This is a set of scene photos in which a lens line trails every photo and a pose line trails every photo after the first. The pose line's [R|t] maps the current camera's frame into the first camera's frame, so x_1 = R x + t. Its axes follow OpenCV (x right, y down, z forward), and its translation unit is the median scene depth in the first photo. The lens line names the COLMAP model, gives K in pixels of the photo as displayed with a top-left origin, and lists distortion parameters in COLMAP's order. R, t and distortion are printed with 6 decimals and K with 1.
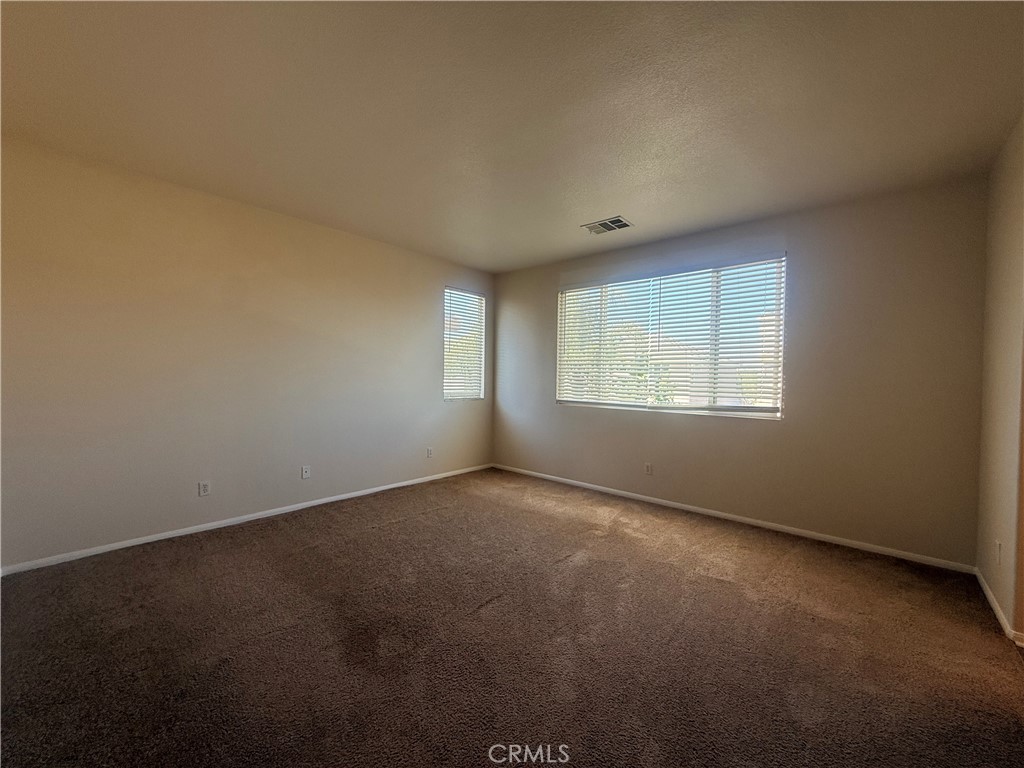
lens RADIAL K [[411.0, 0, 512.0], [0, 411.0, 384.0], [0, 0, 1]] dist [0.005599, 0.000384]
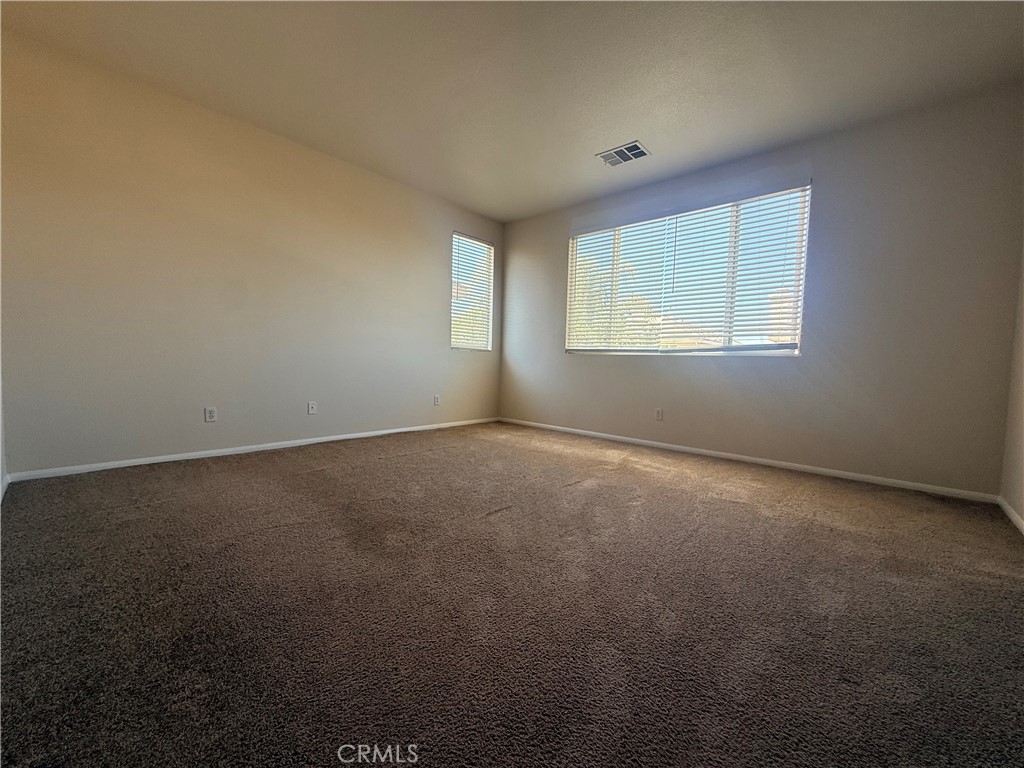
lens RADIAL K [[411.0, 0, 512.0], [0, 411.0, 384.0], [0, 0, 1]] dist [0.005599, 0.000384]
pose [[0.999830, 0.013237, -0.012839, -0.009055], [-0.012805, 0.999369, 0.033124, 0.130023], [0.013270, -0.032954, 0.999369, 0.020095]]
